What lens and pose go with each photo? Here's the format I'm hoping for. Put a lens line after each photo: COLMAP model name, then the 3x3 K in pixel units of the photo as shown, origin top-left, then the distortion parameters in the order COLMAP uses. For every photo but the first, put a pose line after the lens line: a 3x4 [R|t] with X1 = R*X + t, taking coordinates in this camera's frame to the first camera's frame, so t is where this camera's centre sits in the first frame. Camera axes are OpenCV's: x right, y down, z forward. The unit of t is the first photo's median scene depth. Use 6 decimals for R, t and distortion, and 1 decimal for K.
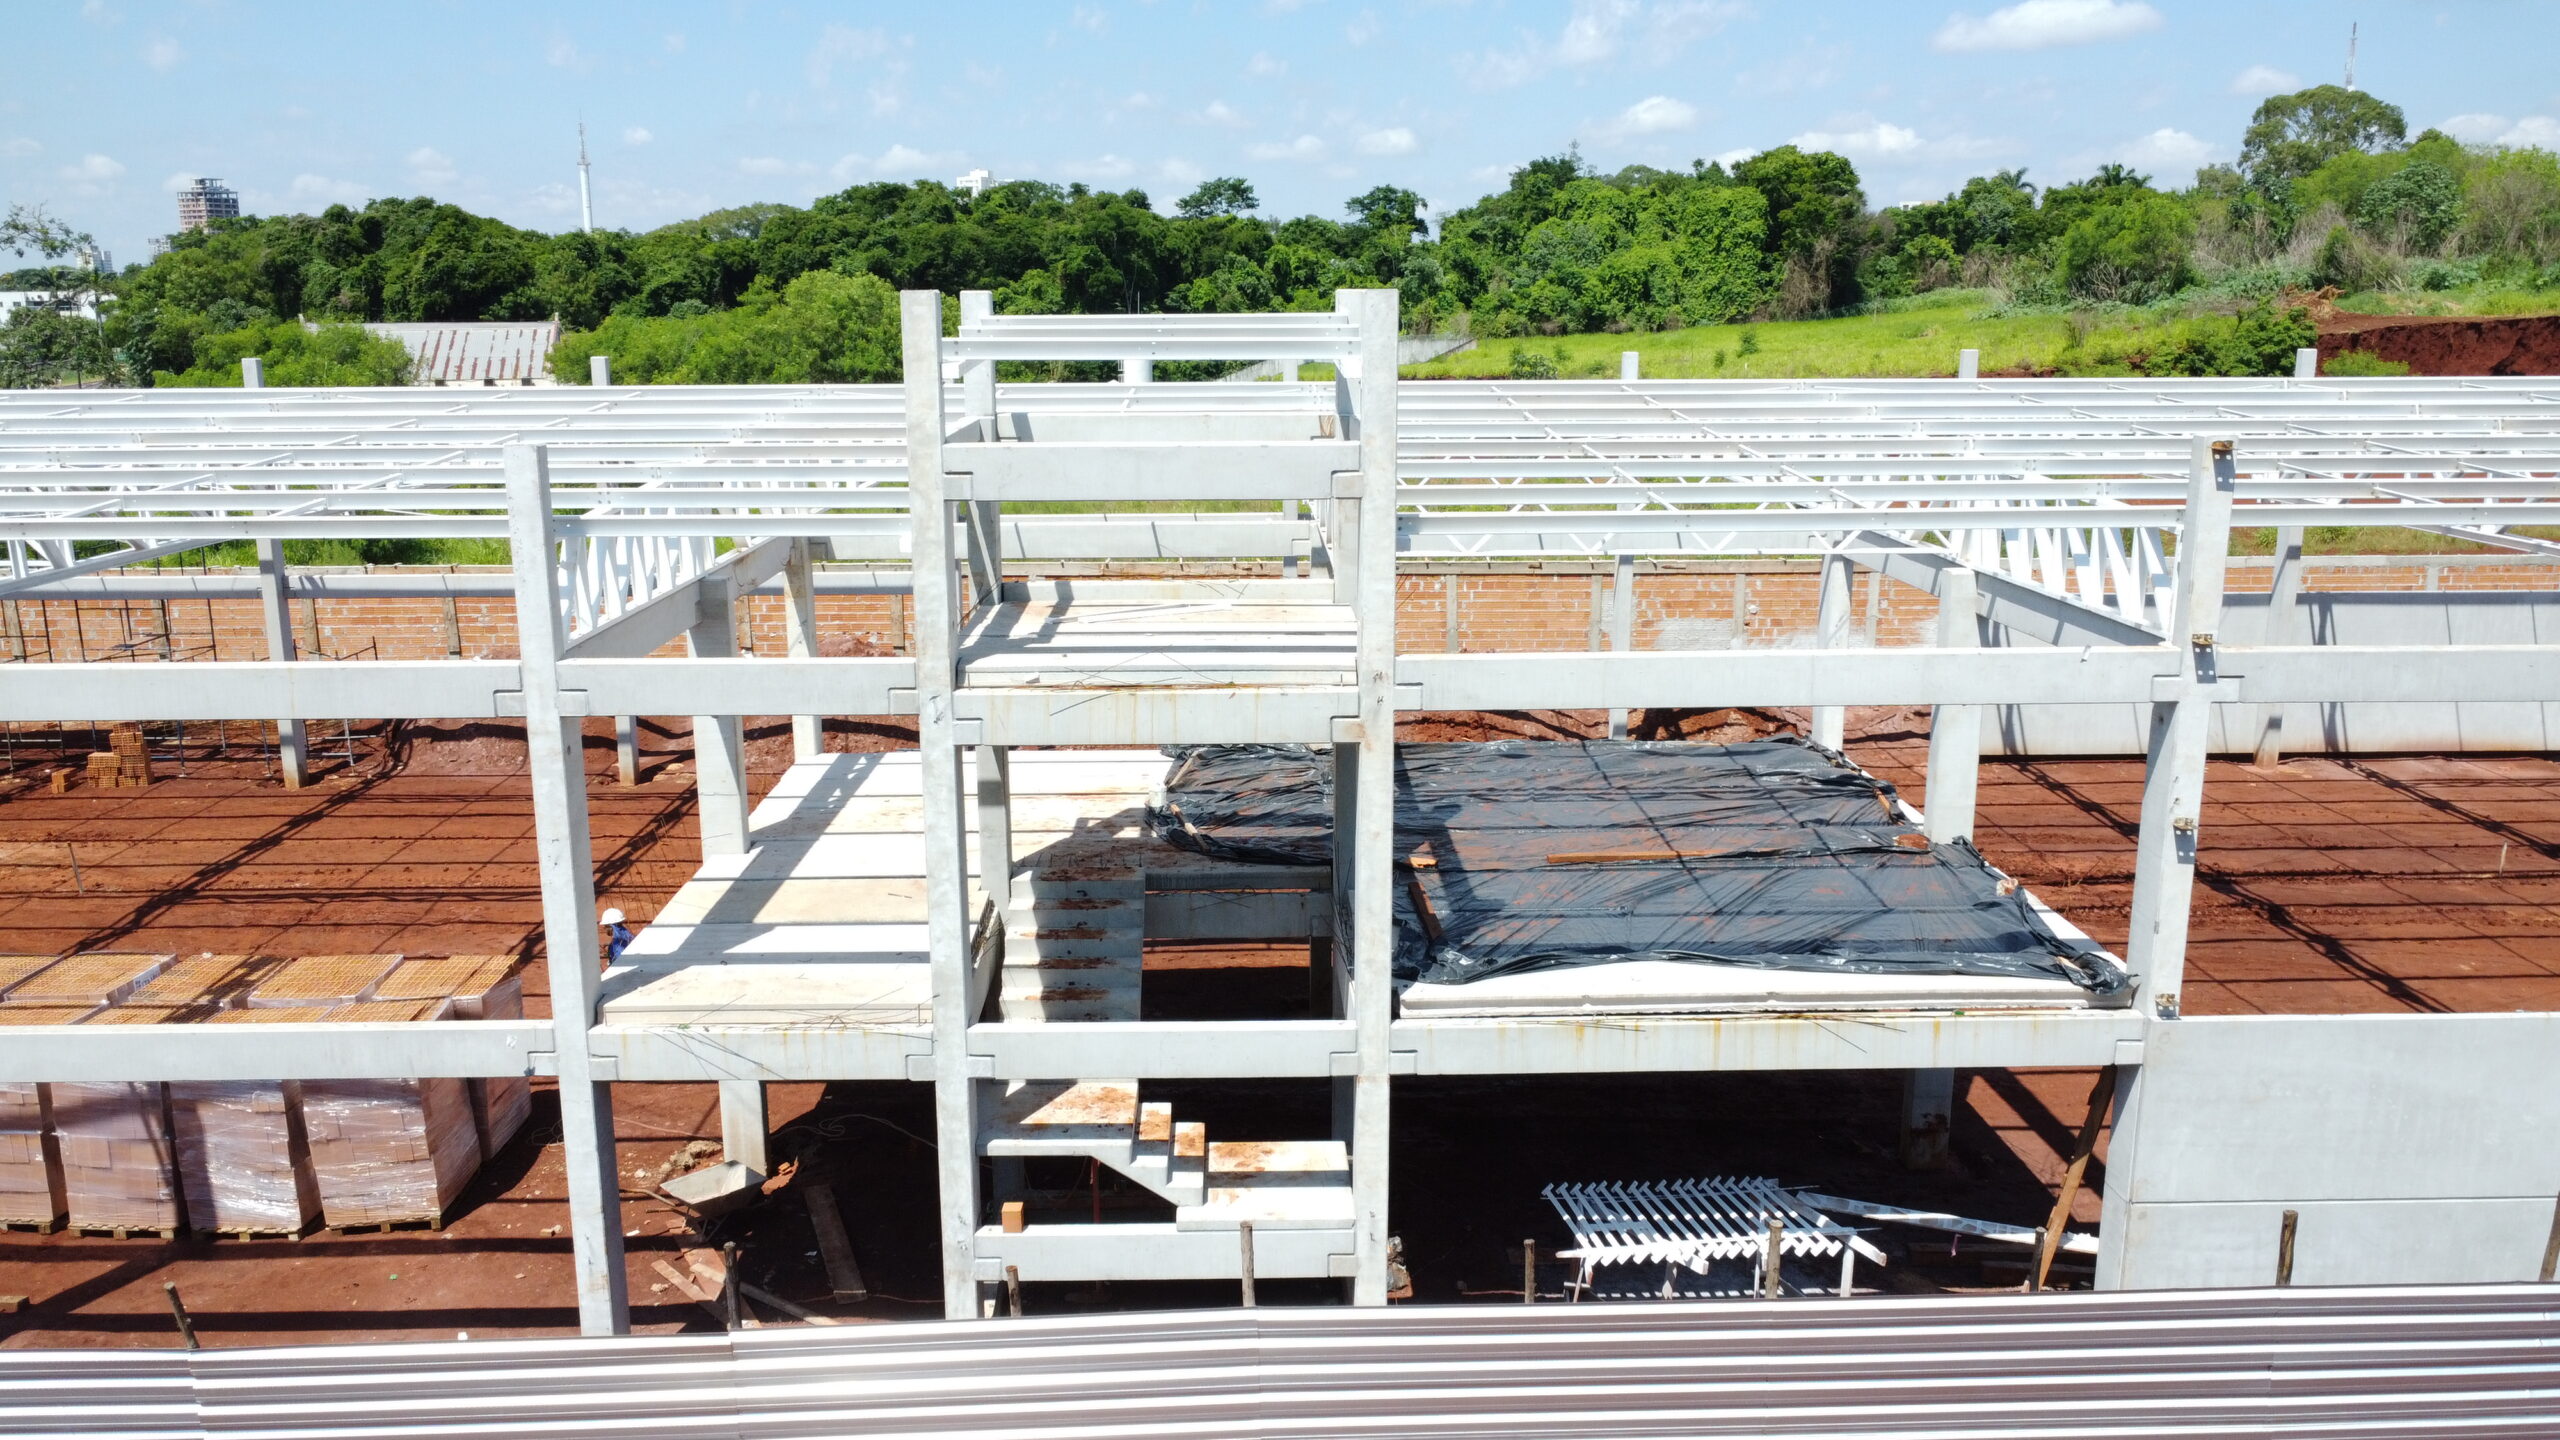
lens RADIAL K [[1924.7, 0, 1269.7], [0, 1924.7, 711.0], [0, 0, 1]] dist [0.003134, -0.008628]
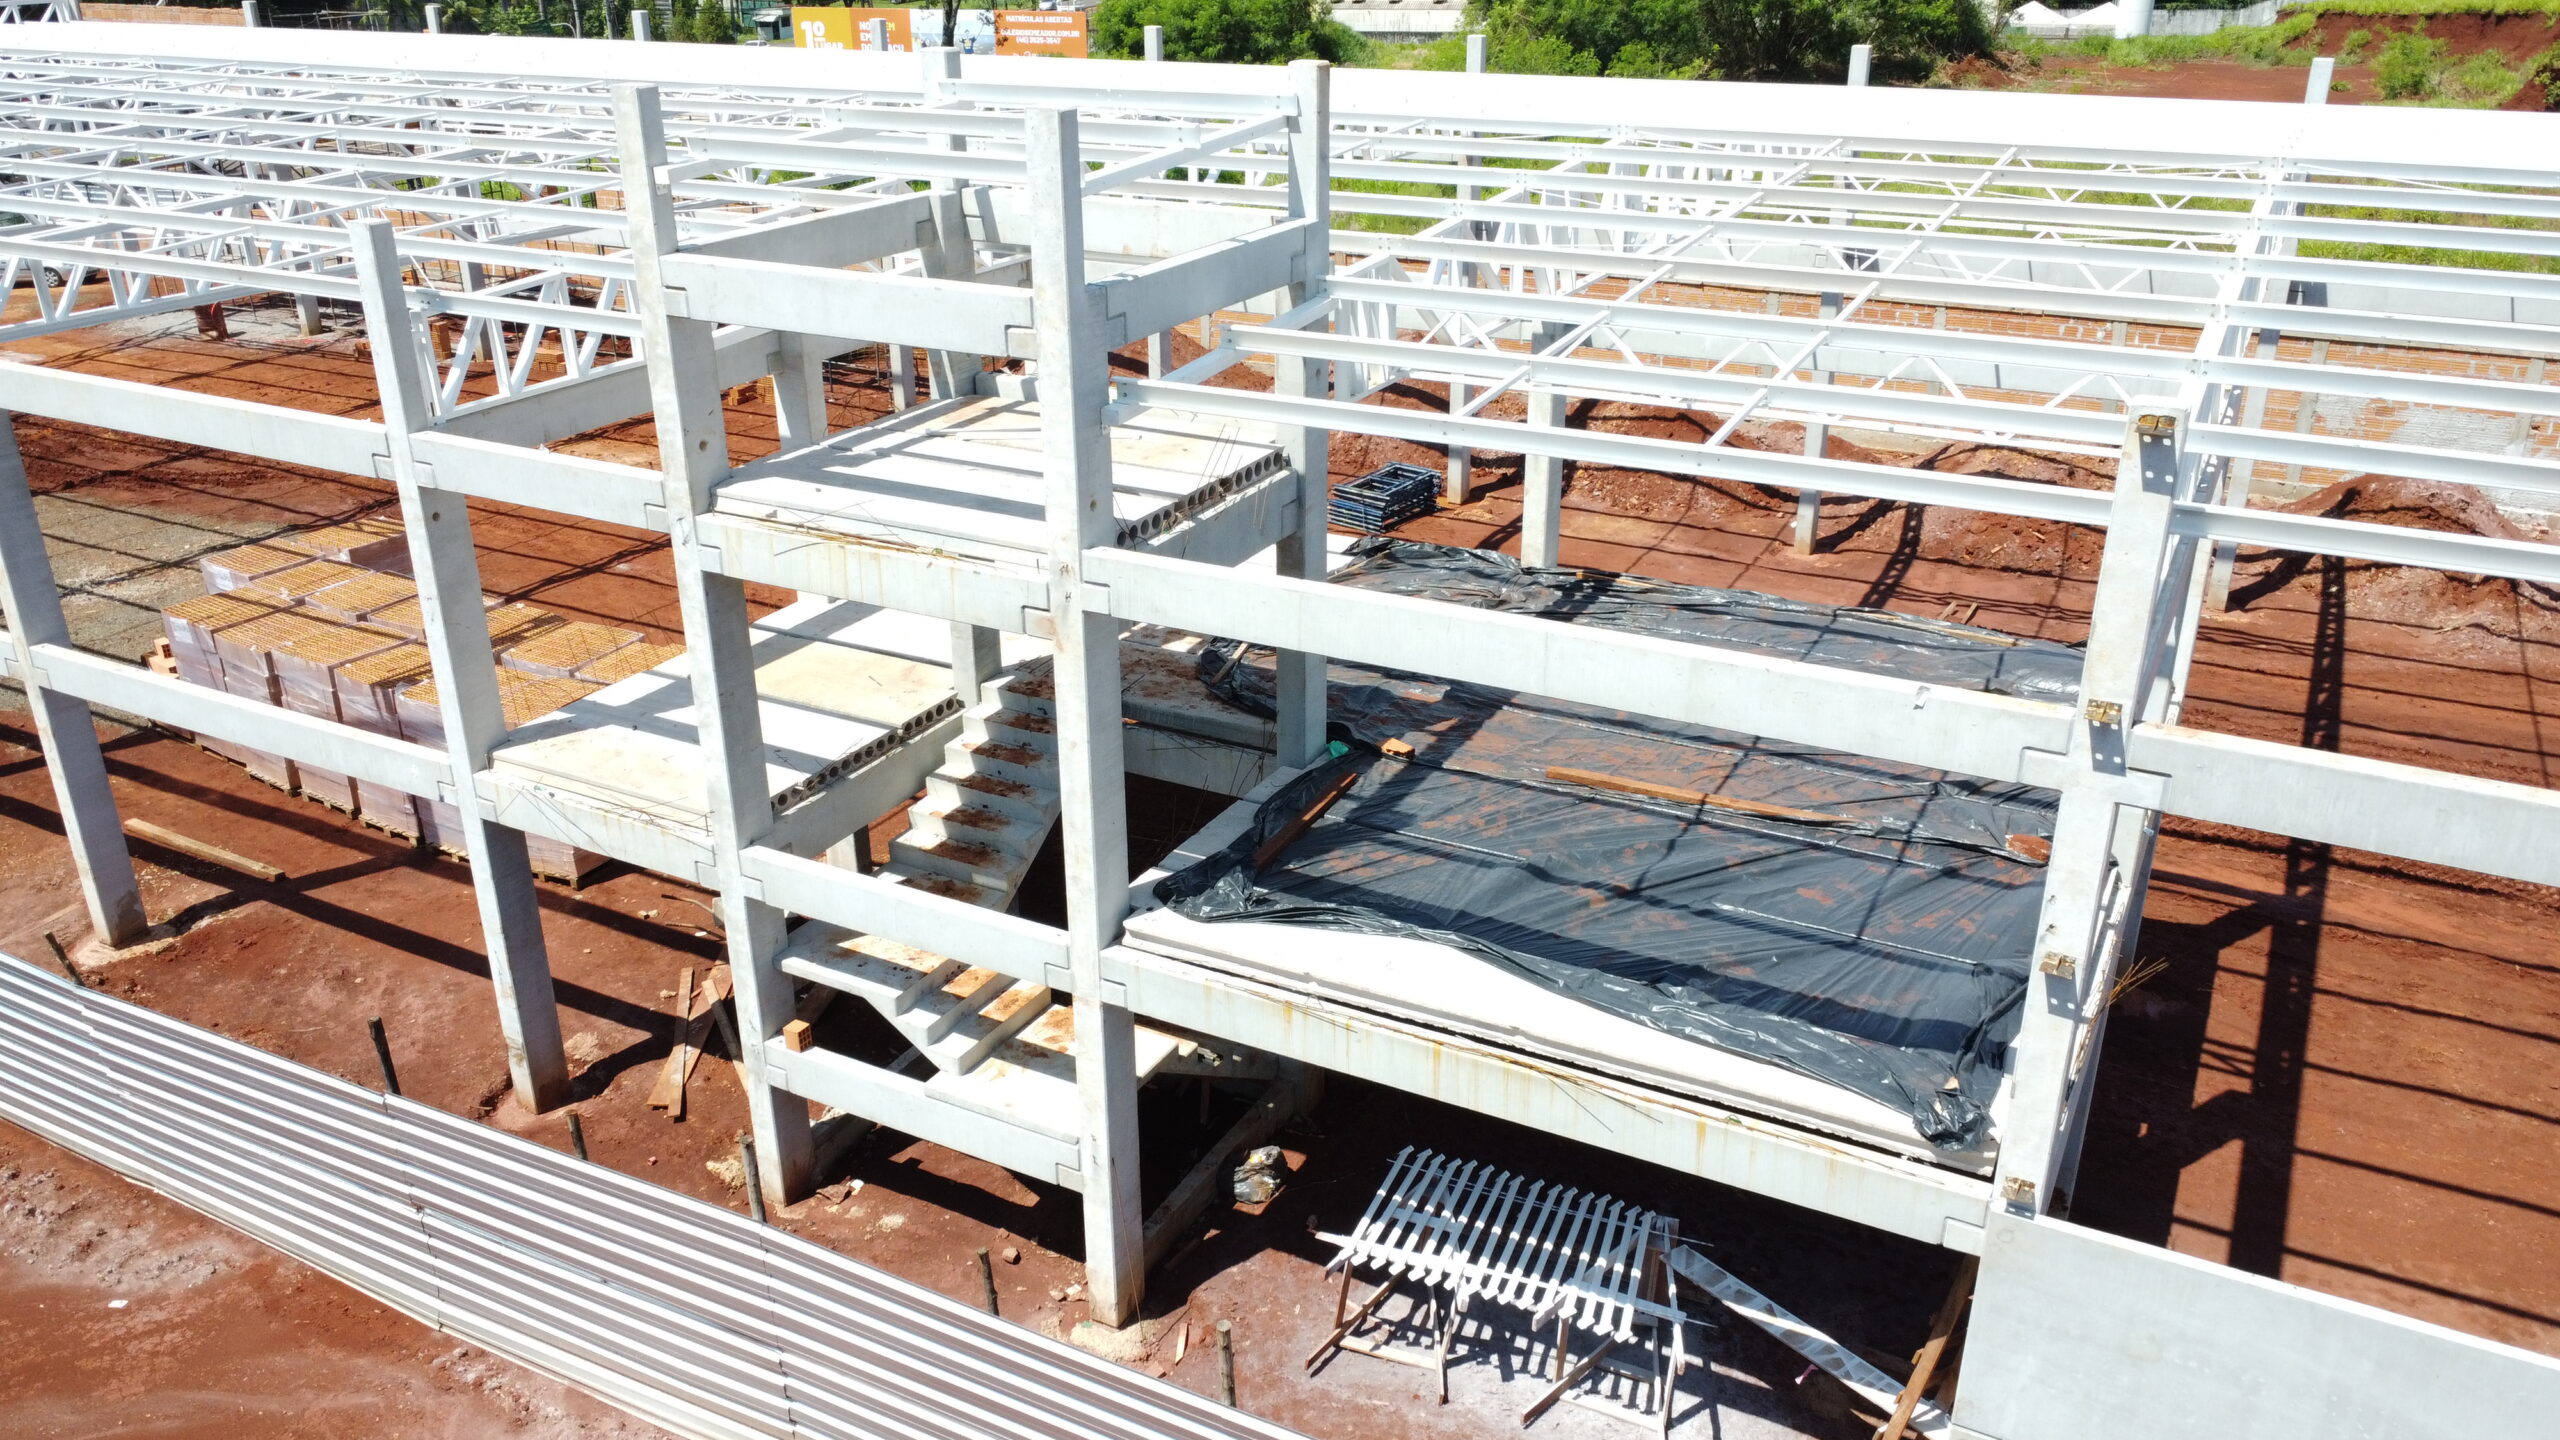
lens RADIAL K [[1924.7, 0, 1273.6], [0, 1924.7, 720.9], [0, 0, 1]] dist [0.003134, -0.008628]
pose [[0.870471, 0.192199, -0.453143, 0.499986], [-0.099757, 0.970395, 0.219960, -0.139500], [0.482004, -0.146265, 0.863874, 0.276314]]
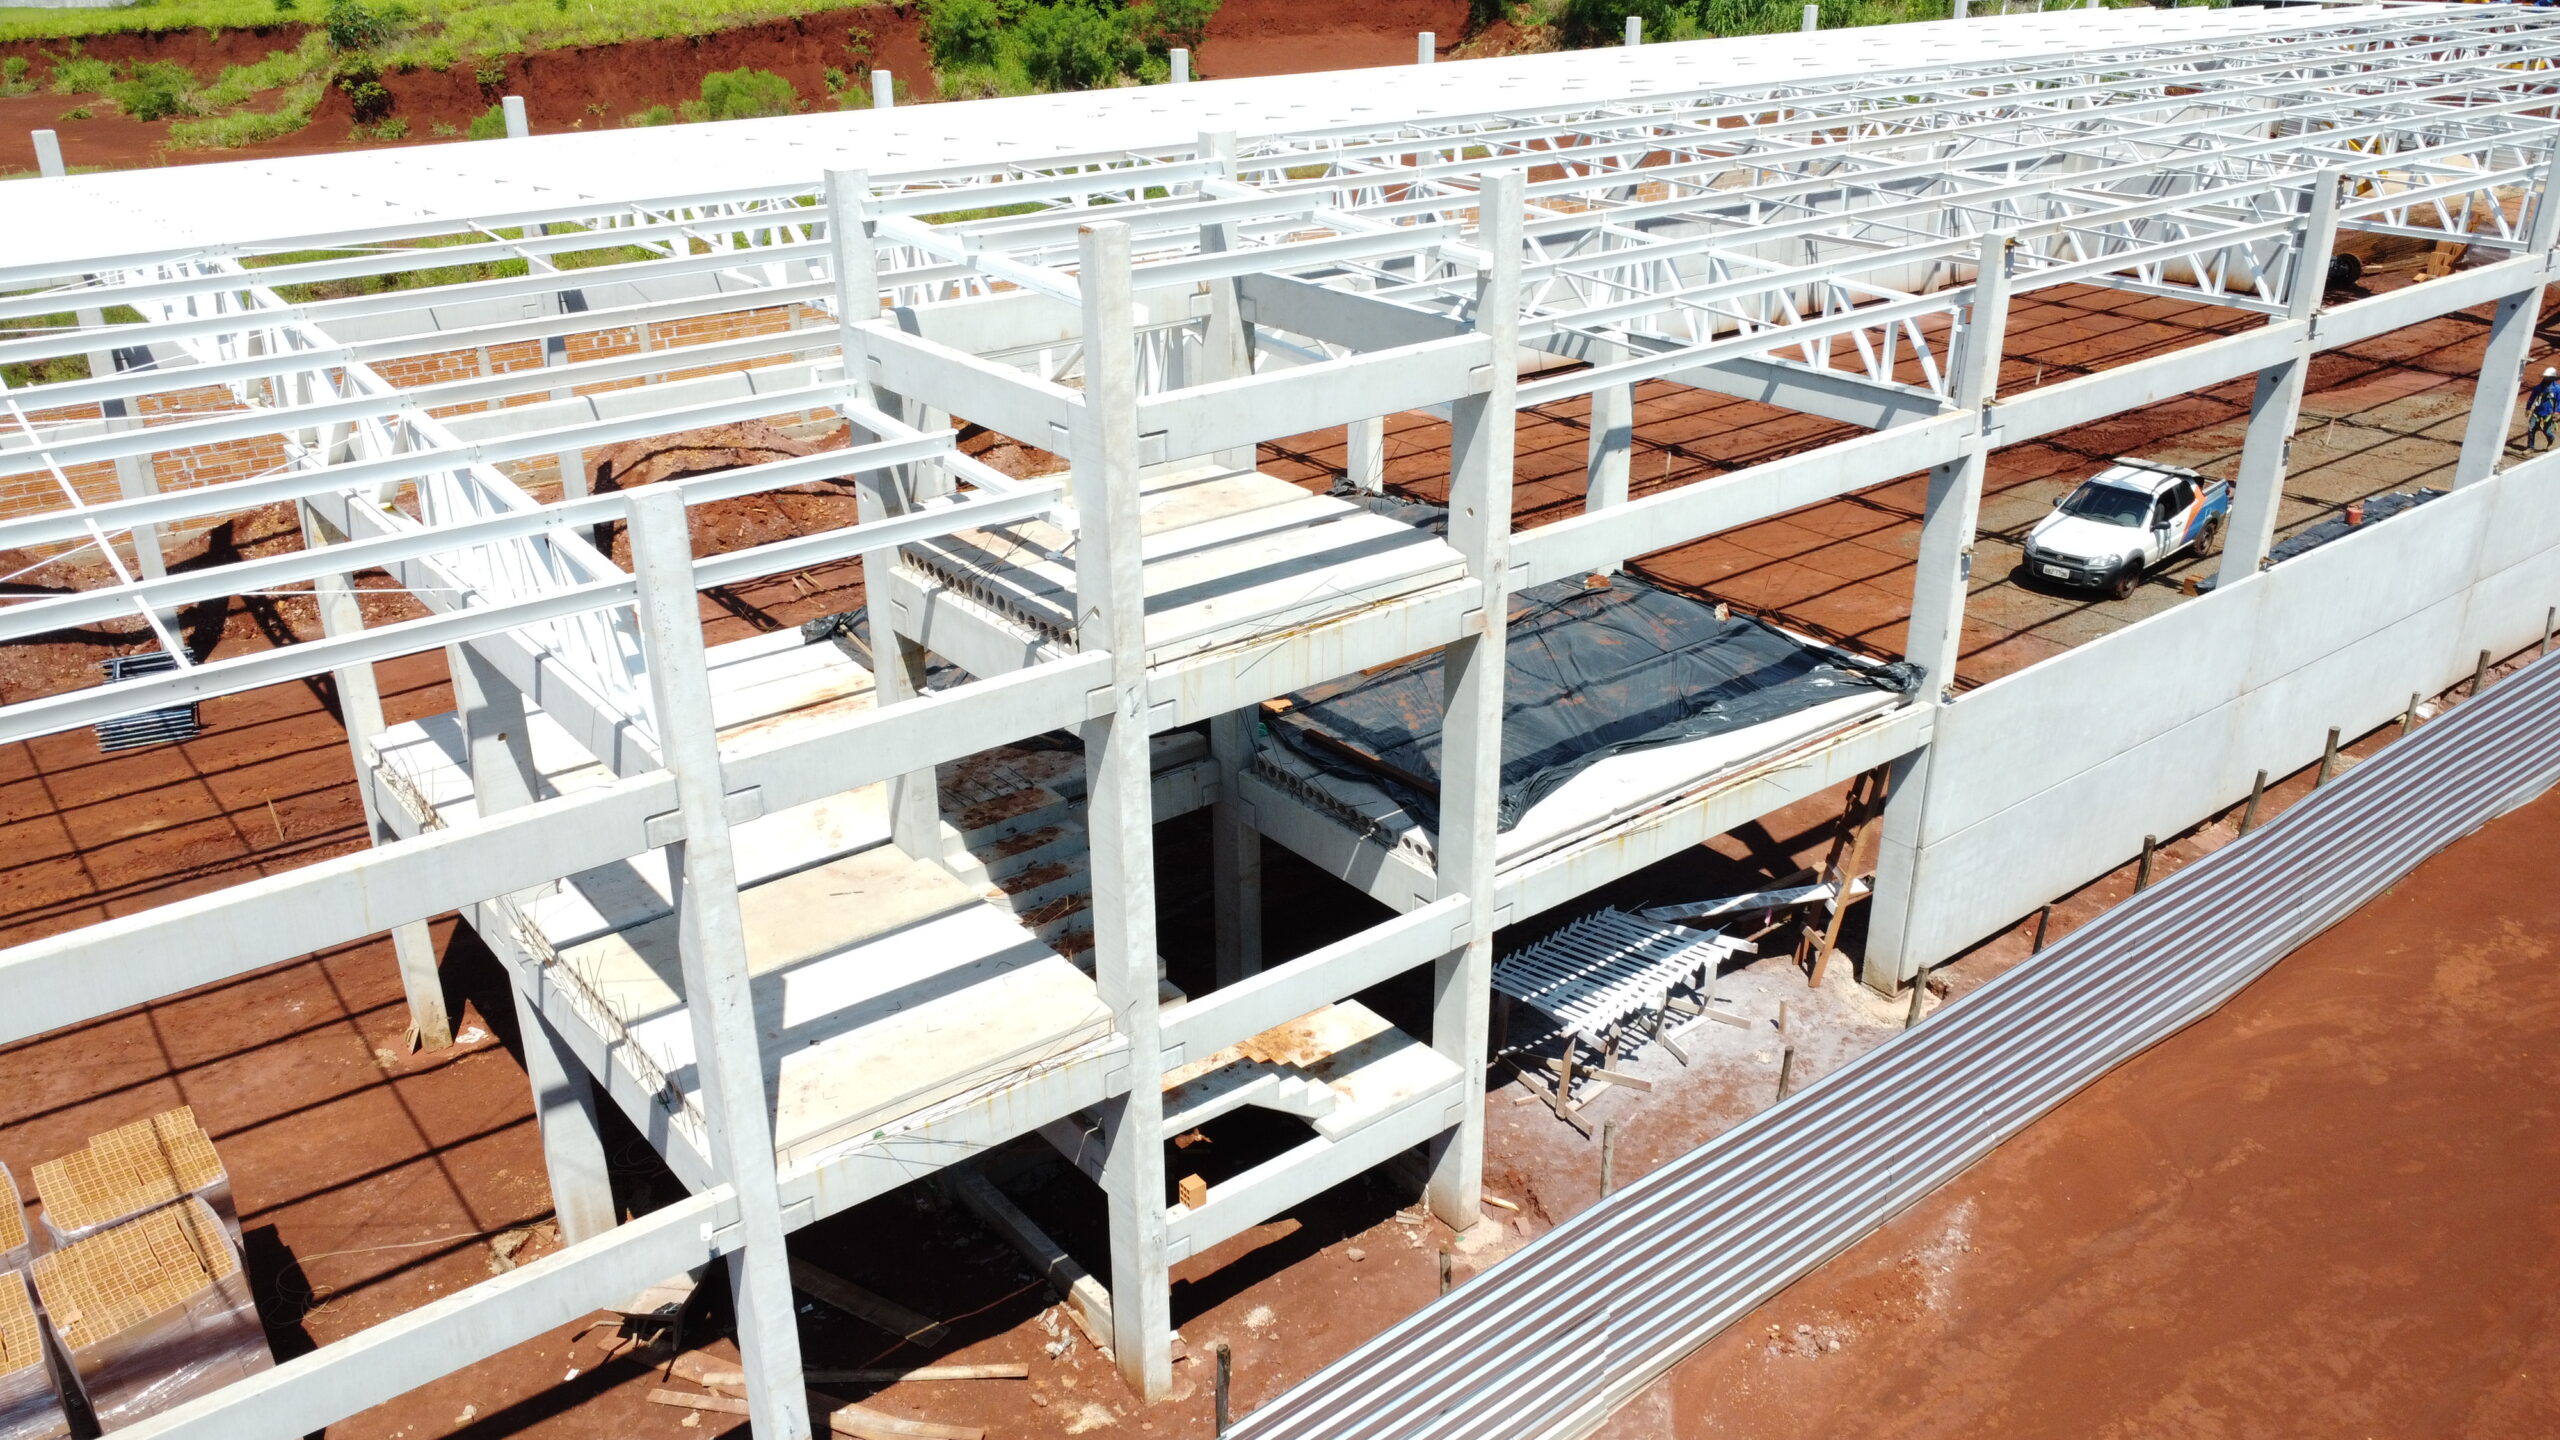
lens RADIAL K [[1924.7, 0, 1269.0], [0, 1924.7, 719.8], [0, 0, 1]] dist [0.003134, -0.008628]
pose [[0.803142, -0.241467, 0.544661, -0.558098], [0.131785, 0.963543, 0.232845, -0.174741], [-0.581029, -0.115230, 0.805684, 0.239580]]
